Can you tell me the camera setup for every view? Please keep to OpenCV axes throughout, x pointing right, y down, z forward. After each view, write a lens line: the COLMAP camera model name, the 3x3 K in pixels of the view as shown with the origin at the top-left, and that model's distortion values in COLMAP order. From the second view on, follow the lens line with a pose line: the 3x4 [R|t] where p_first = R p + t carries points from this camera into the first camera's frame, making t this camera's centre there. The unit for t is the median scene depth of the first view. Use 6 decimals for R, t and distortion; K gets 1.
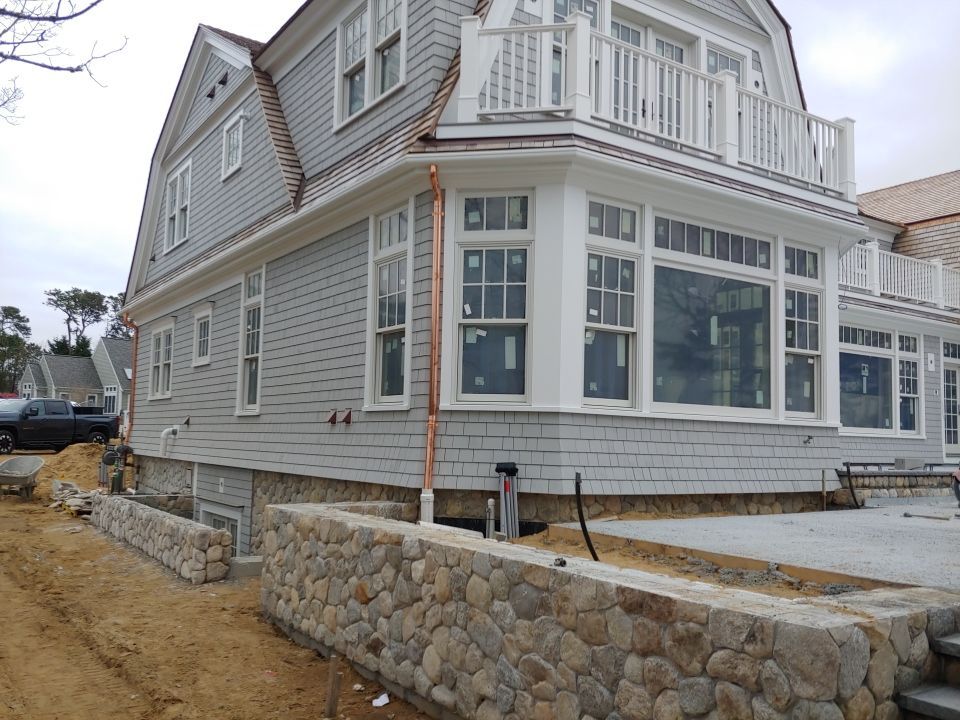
lens RADIAL K [[835.8, 0, 482.5], [0, 835.8, 365.5], [0, 0, 1]] dist [0.087592, -0.162195]
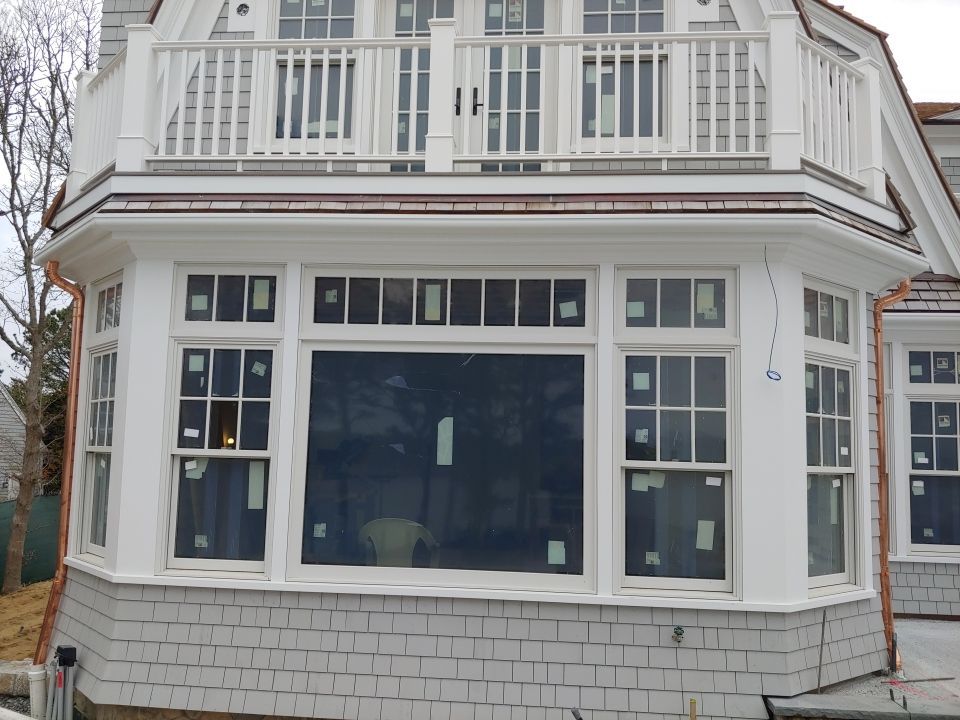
lens RADIAL K [[835.8, 0, 482.5], [0, 835.8, 365.5], [0, 0, 1]] dist [0.087592, -0.162195]
pose [[0.777215, -0.070167, -0.625311, 0.717352], [0.048594, 0.997488, -0.051530, -0.068079], [0.627356, 0.009663, 0.778672, 0.573070]]
